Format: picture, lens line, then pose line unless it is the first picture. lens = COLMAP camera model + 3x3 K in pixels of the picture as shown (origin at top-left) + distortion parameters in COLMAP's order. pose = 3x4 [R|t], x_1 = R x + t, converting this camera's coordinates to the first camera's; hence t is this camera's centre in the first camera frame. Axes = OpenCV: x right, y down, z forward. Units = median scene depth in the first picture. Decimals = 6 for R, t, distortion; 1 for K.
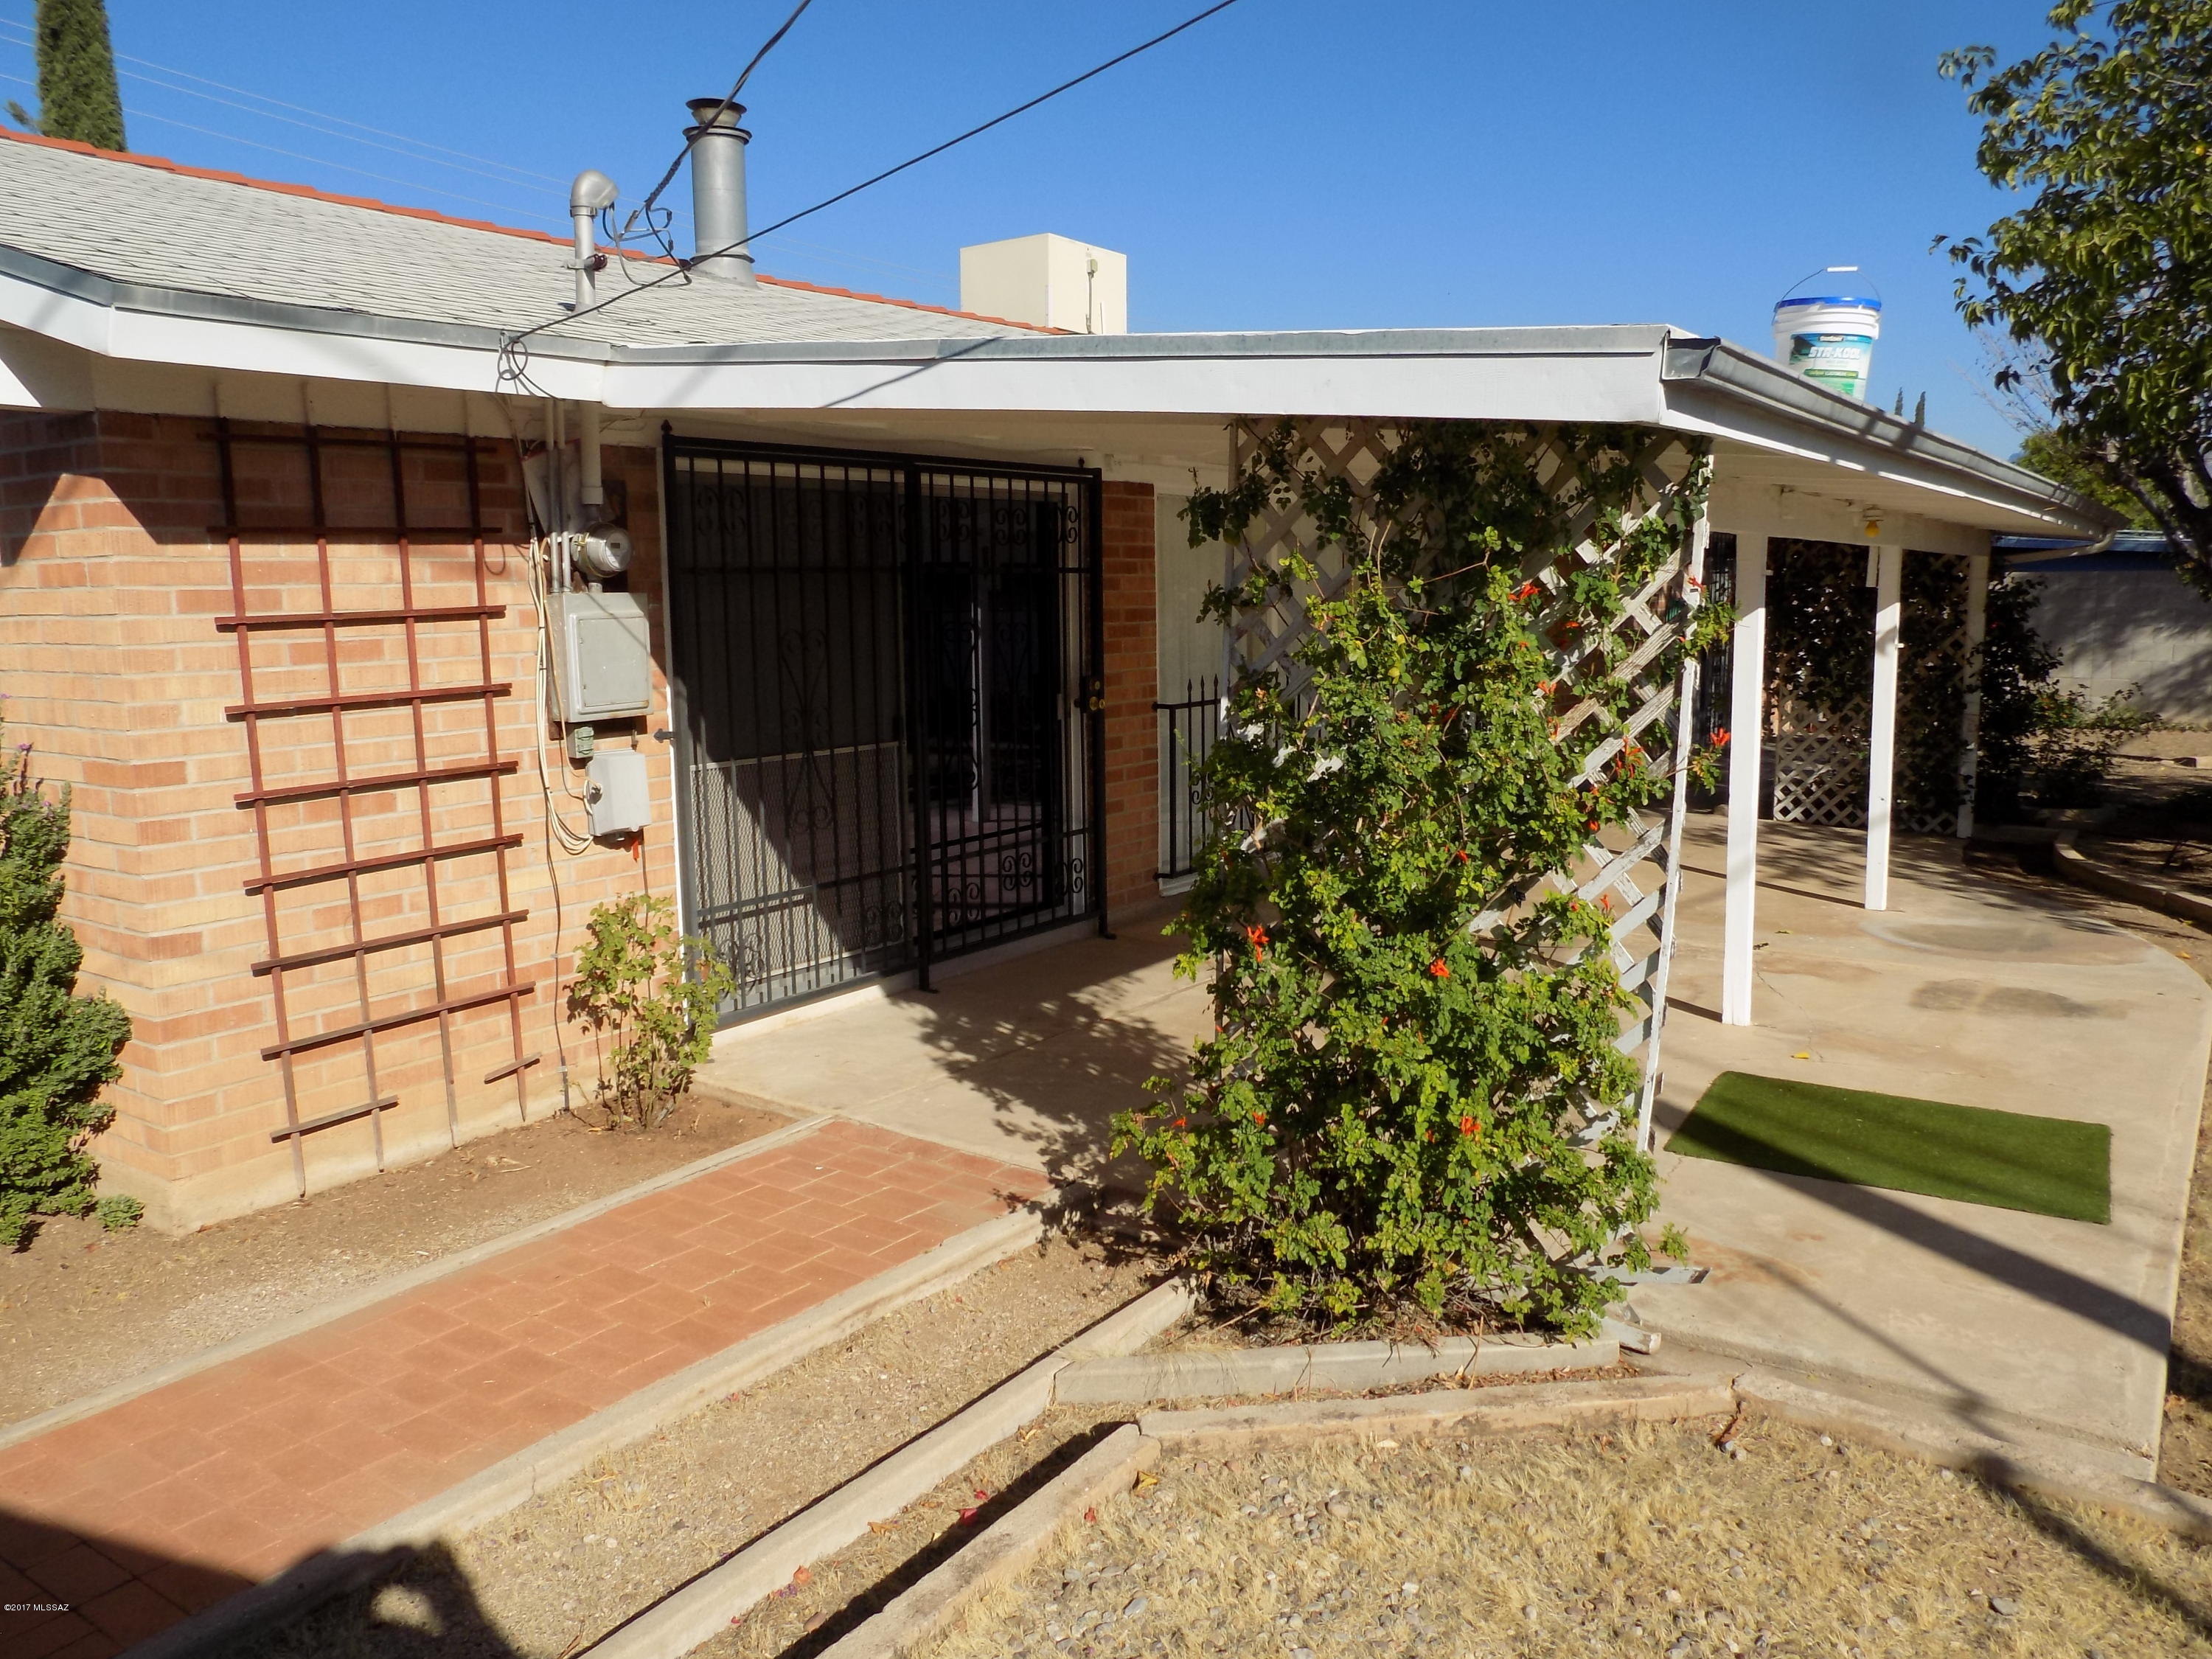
lens RADIAL K [[1606.2, 0, 1102.9], [0, 1606.2, 831.2], [0, 0, 1]] dist [-0.044089, 0.042198]
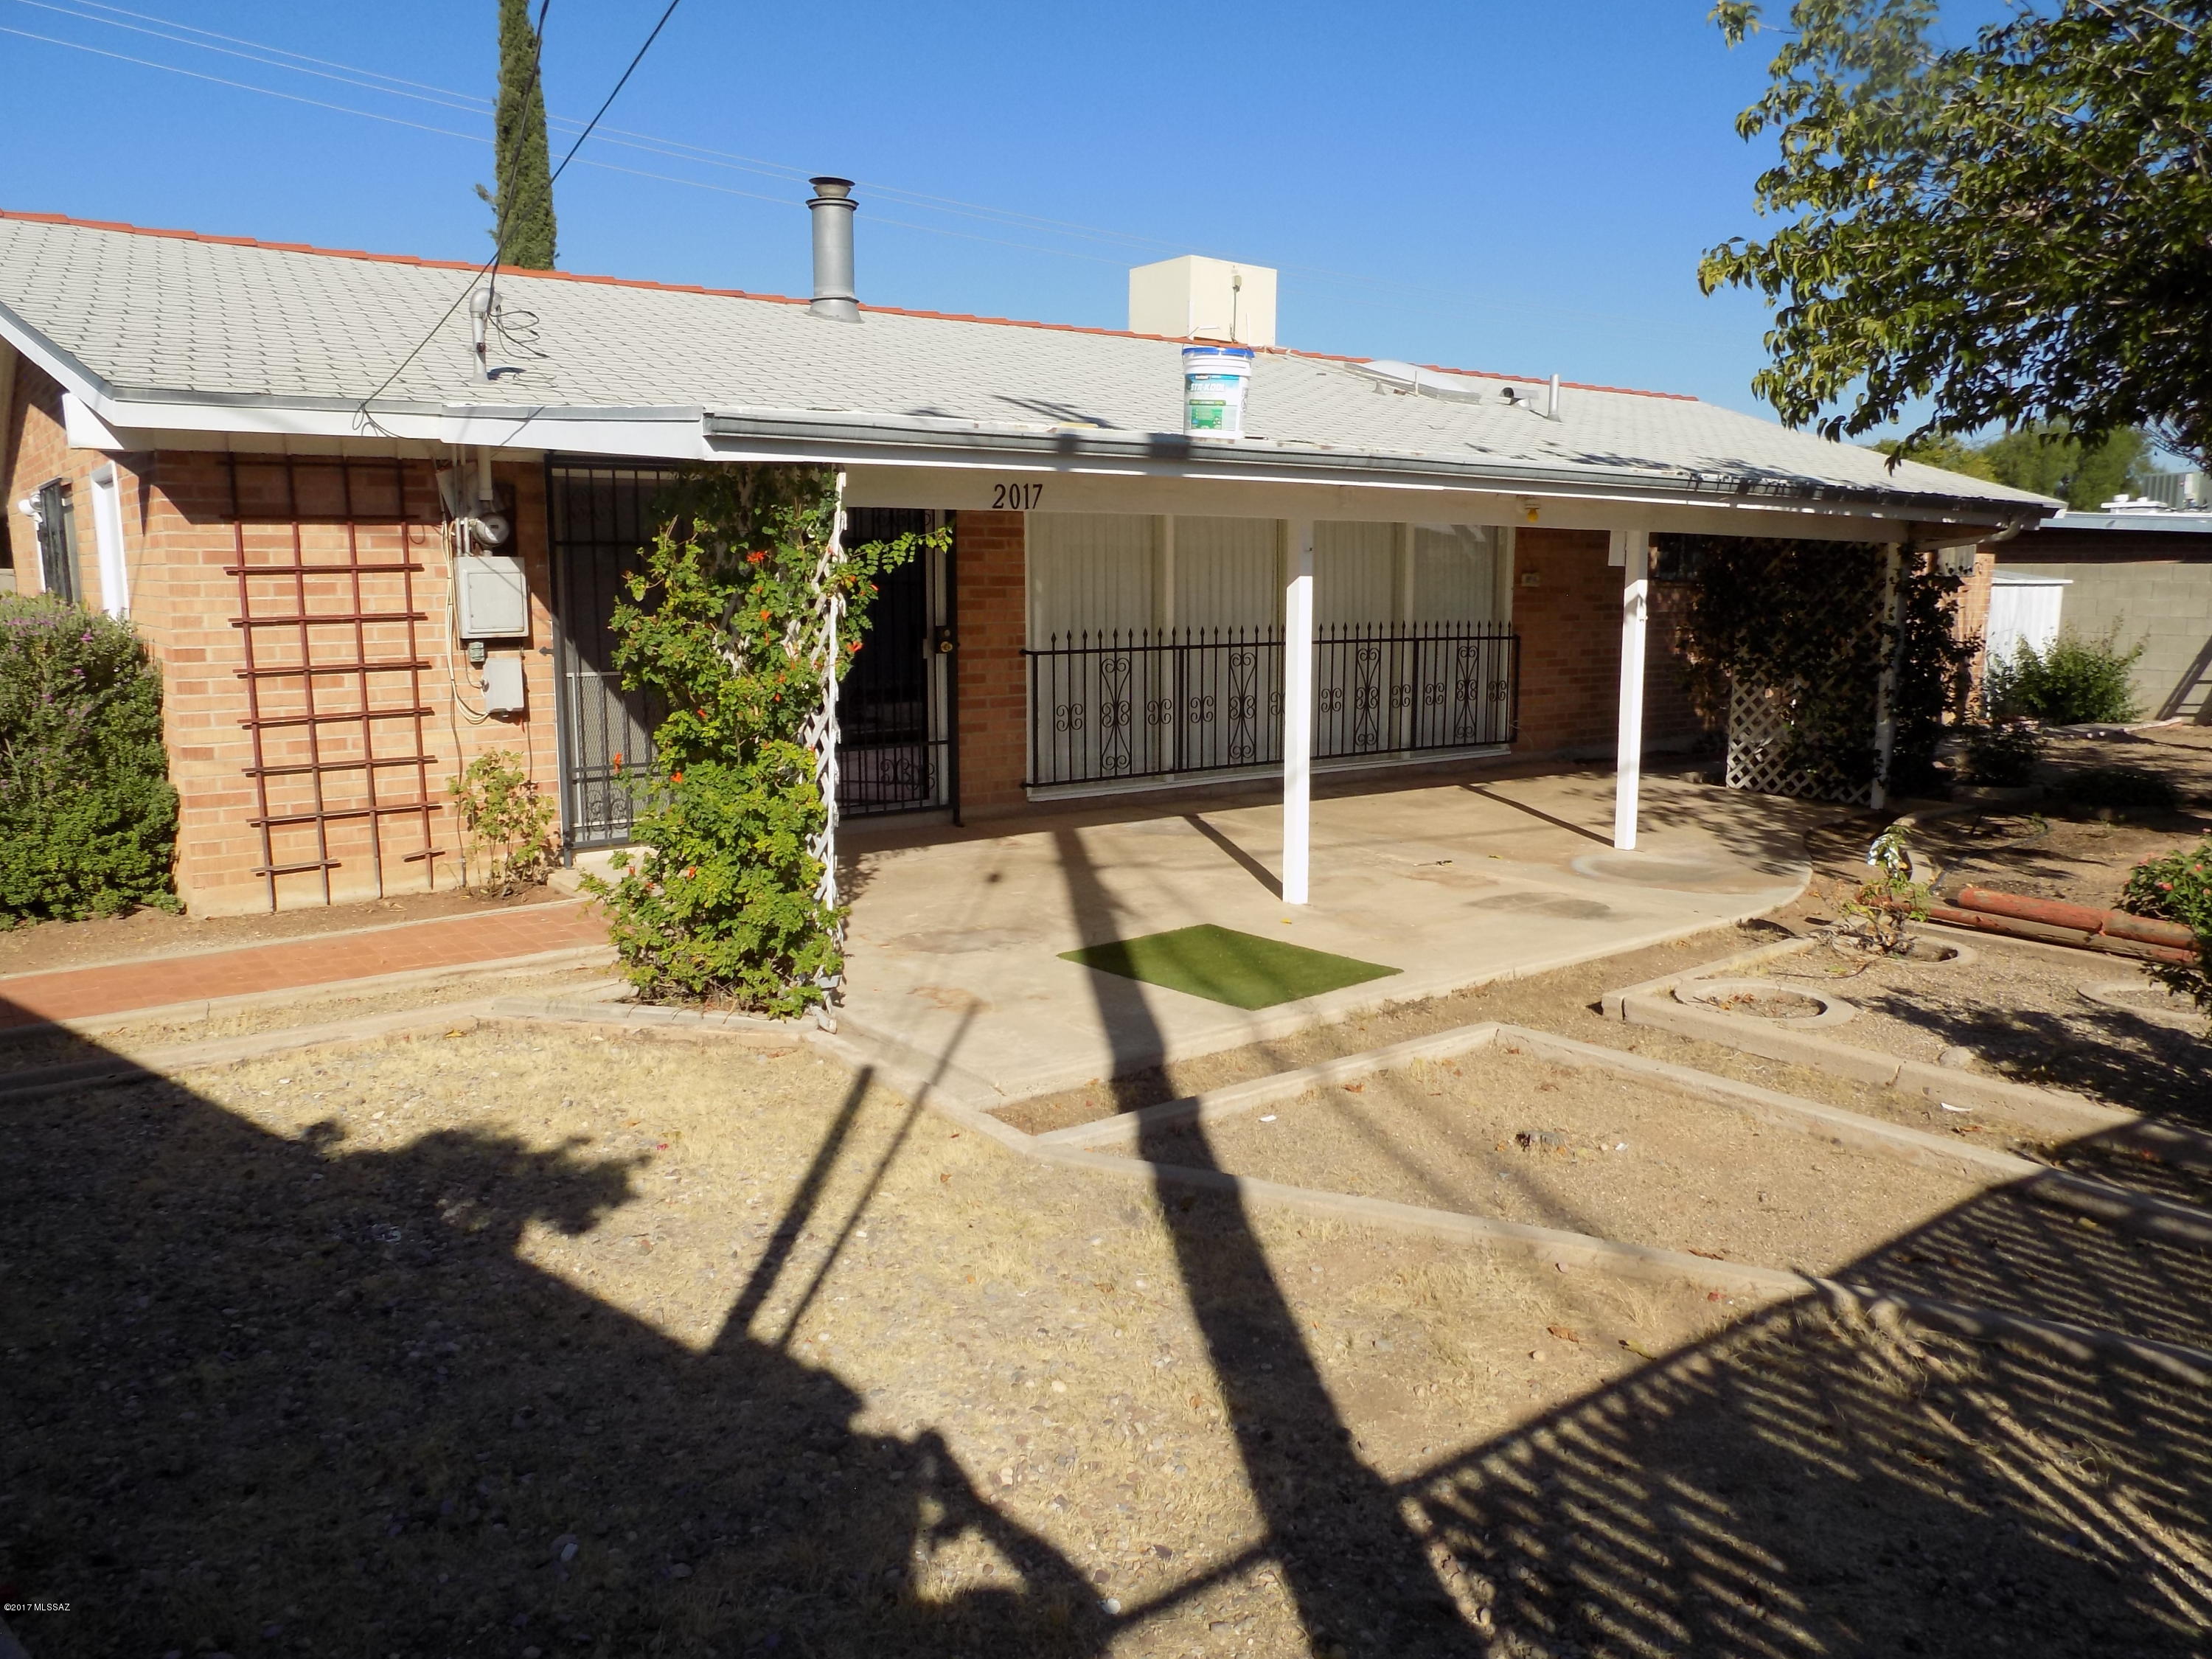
lens RADIAL K [[1606.2, 0, 1118.5], [0, 1606.2, 832.9], [0, 0, 1]] dist [-0.044089, 0.042198]
pose [[0.954328, 0.060615, -0.292548, 0.774819], [-0.057025, 0.998156, 0.020793, 0.055515], [0.293269, -0.003161, 0.956025, -0.325877]]
